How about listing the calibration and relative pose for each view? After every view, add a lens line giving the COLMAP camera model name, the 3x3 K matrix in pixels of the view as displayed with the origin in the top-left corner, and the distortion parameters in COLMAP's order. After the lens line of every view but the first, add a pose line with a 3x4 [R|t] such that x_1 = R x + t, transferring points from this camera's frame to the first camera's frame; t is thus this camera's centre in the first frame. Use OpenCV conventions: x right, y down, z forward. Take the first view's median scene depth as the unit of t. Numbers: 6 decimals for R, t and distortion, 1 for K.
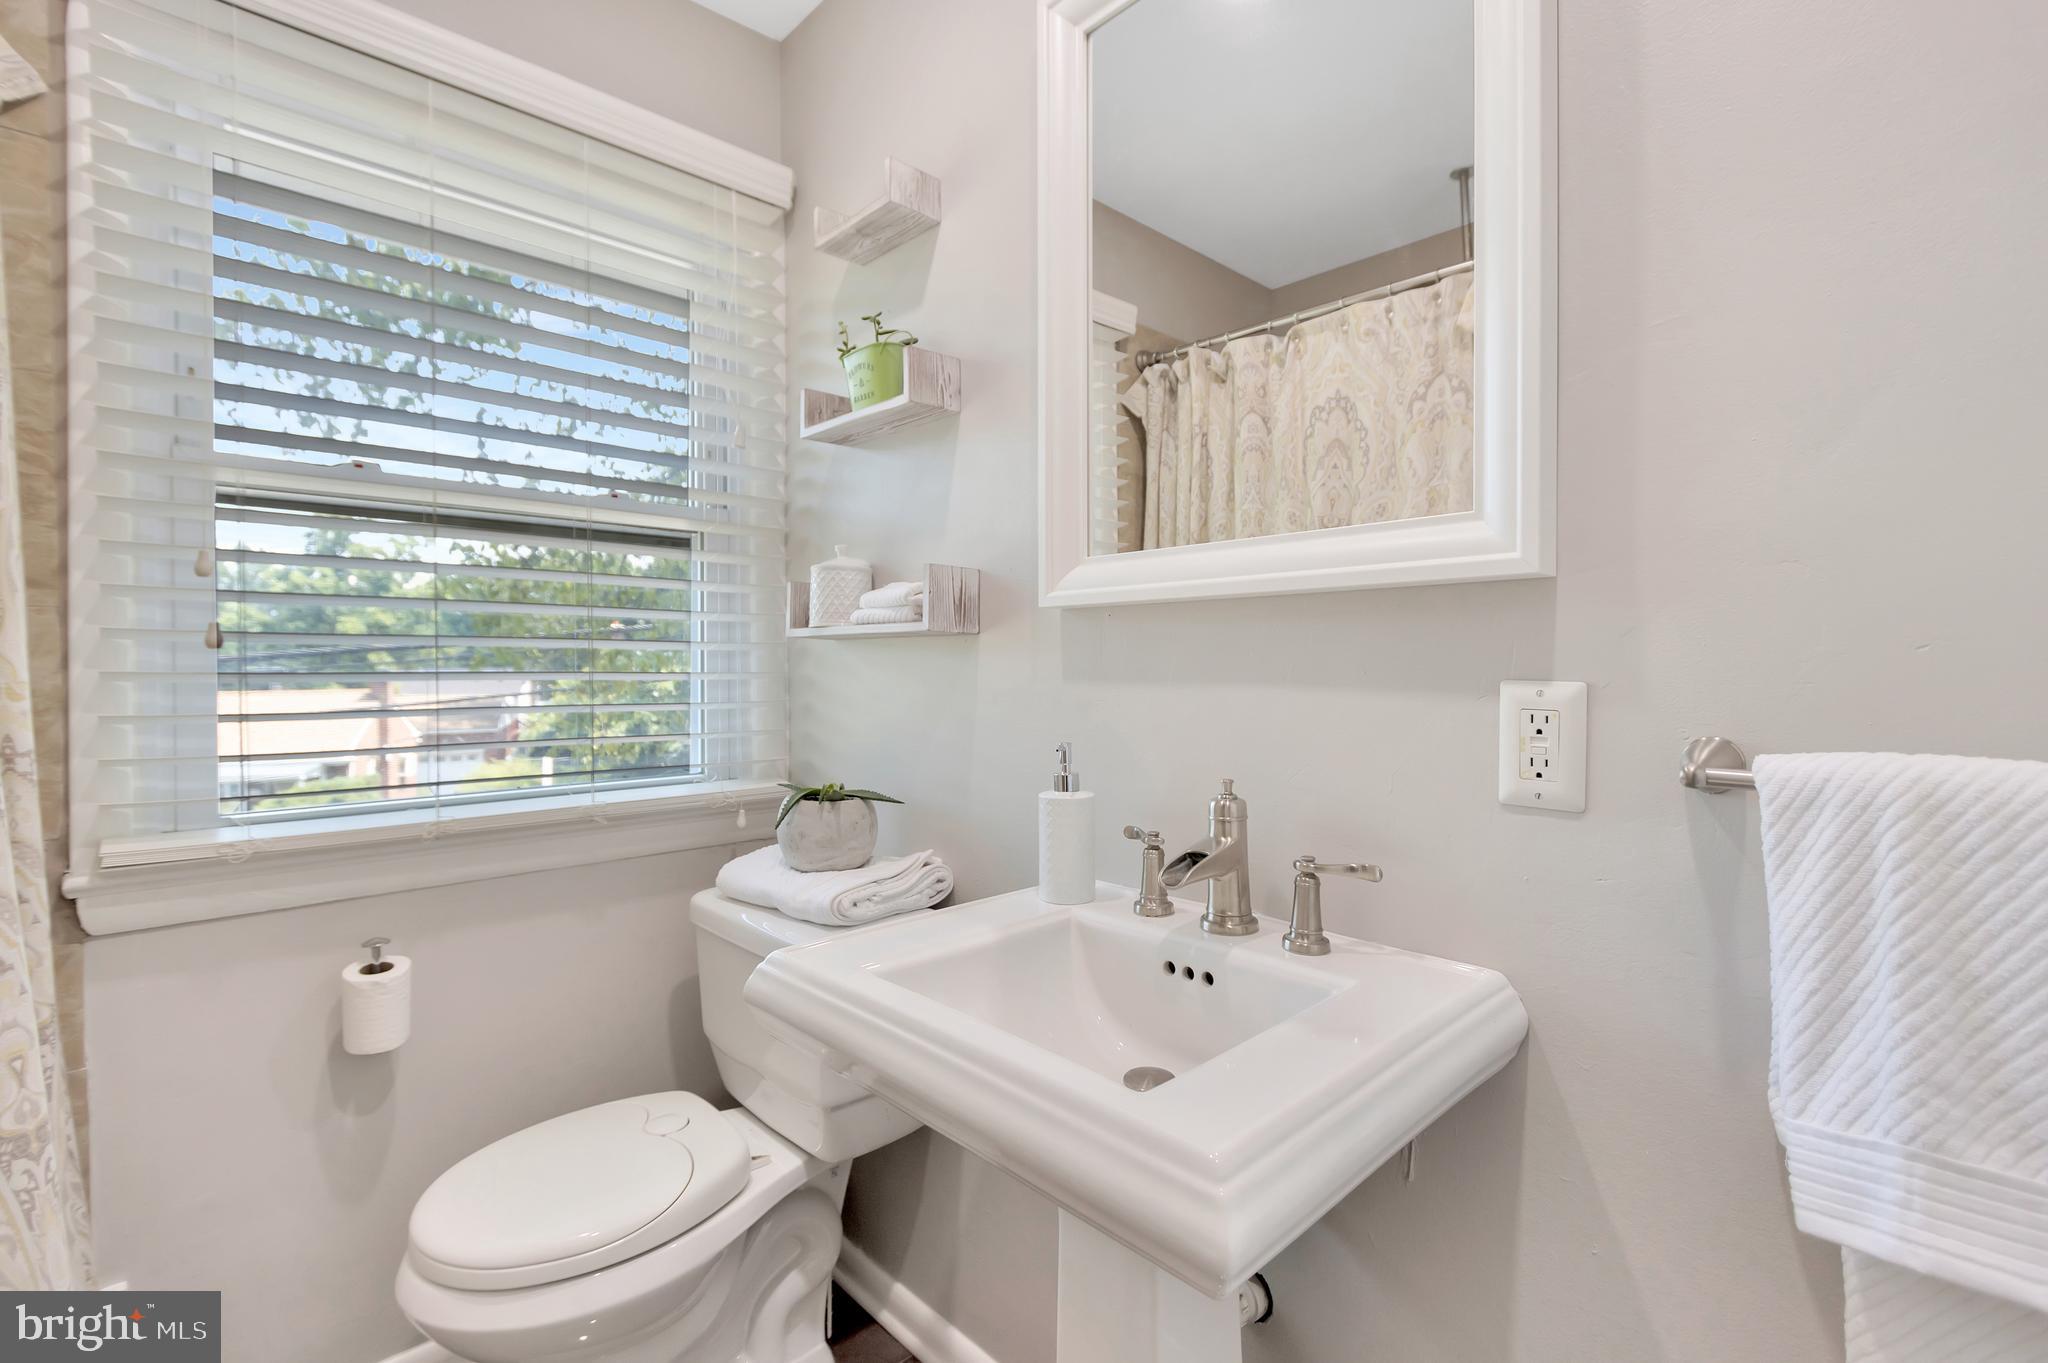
lens RADIAL K [[924.6, 0, 1017.8], [0, 924.6, 684.9], [0, 0, 1]] dist [-0.002754, -0.000614]
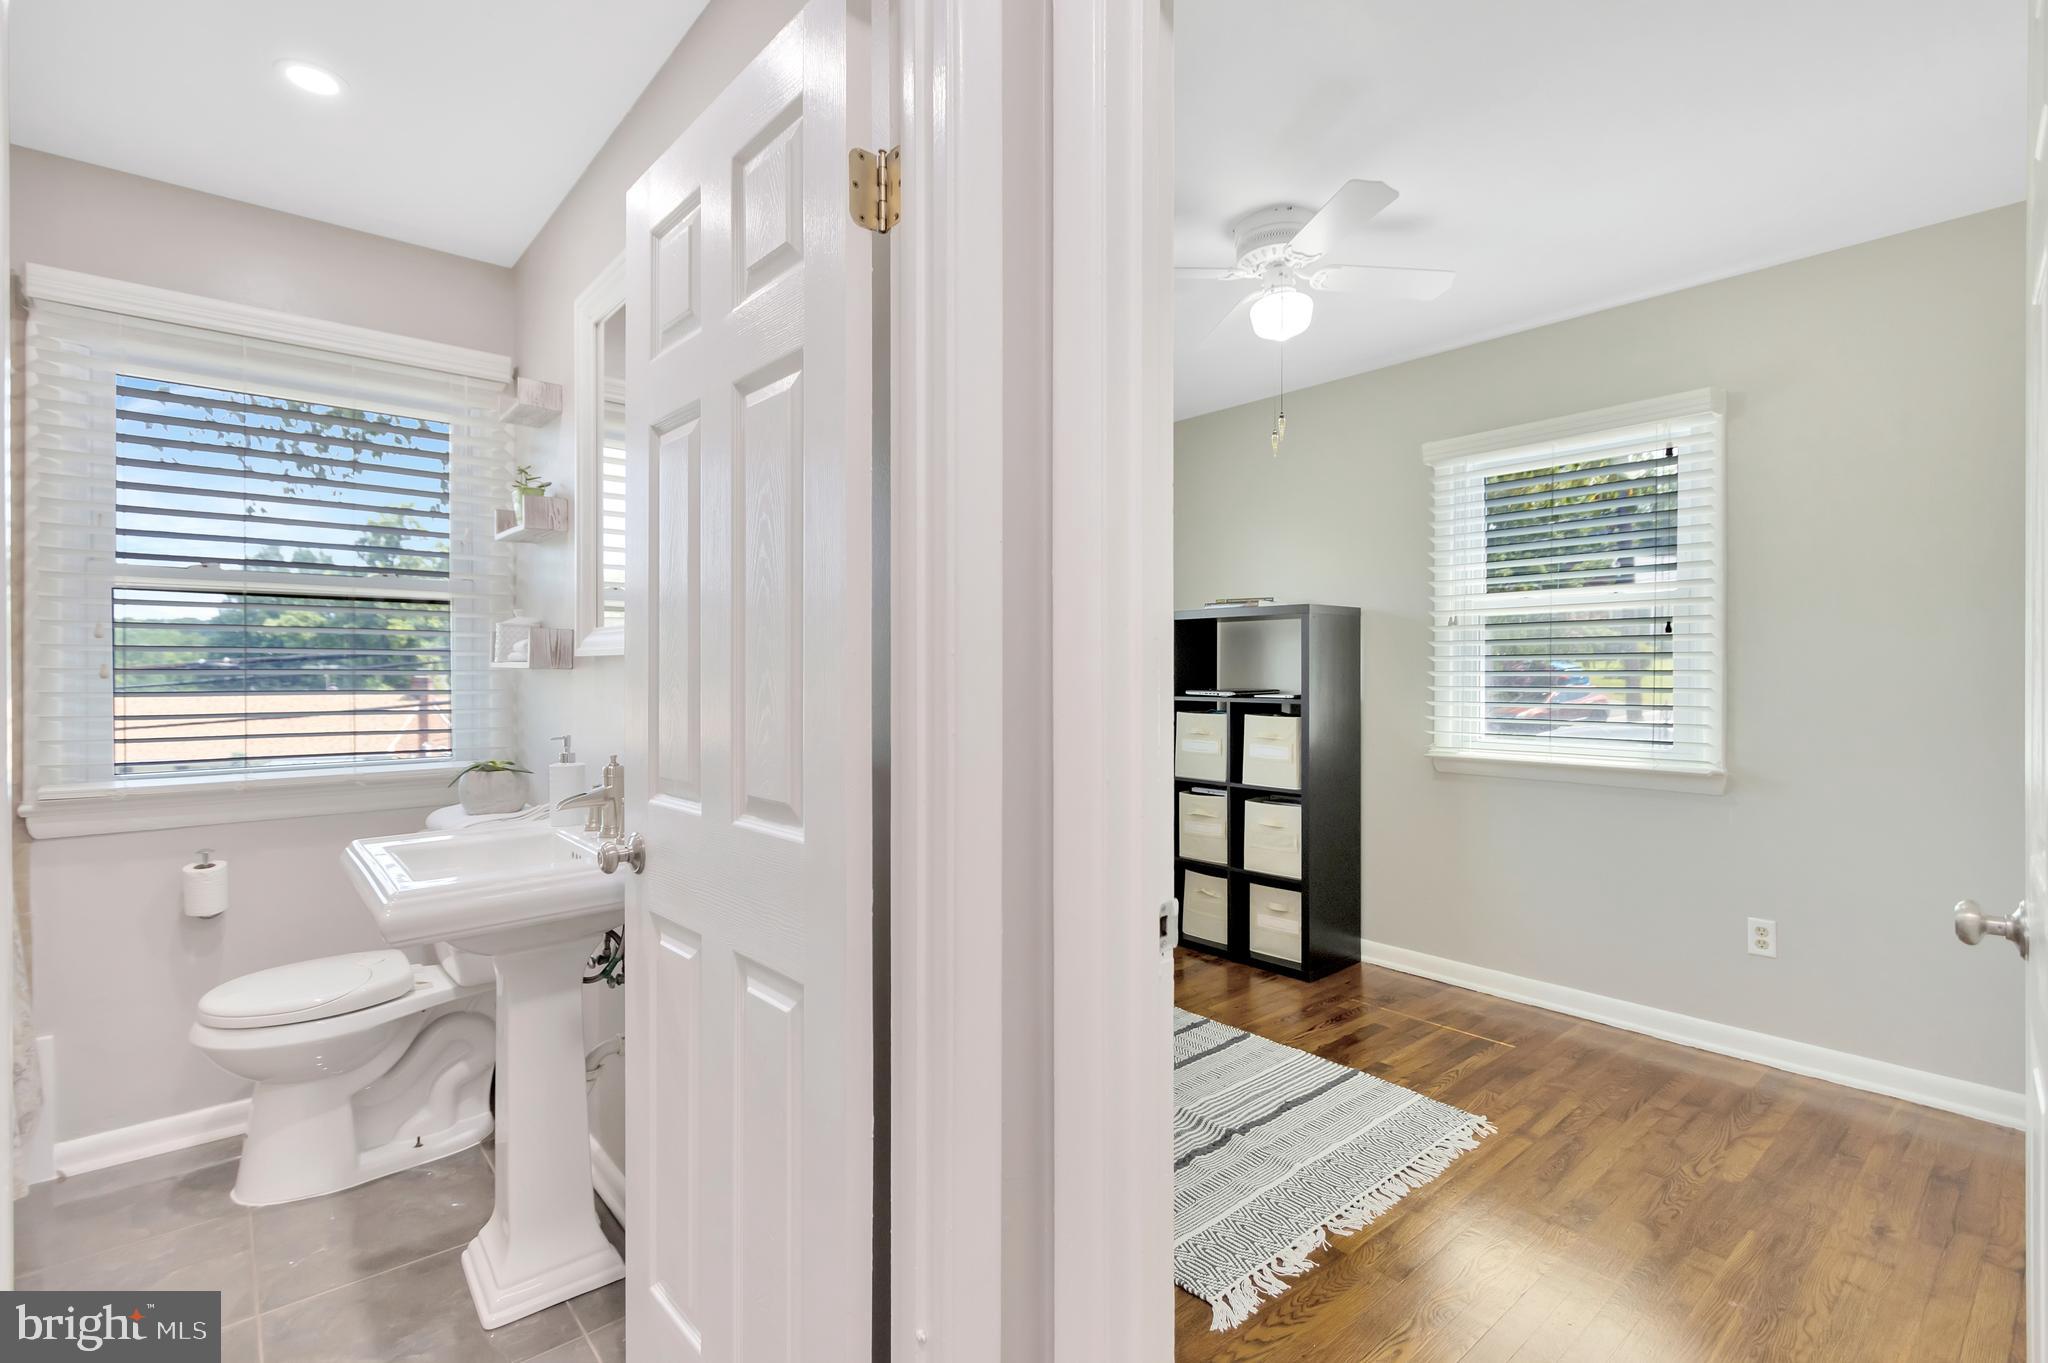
lens RADIAL K [[940.8, 0, 1024.0], [0, 940.8, 681.5], [0, 0, 1]] dist [0.000705, 0.000589]
pose [[0.998862, 0.003102, -0.047592, 0.942497], [-0.003426, 0.999972, -0.006714, -0.026769], [0.047570, 0.006869, 0.998844, -0.696941]]
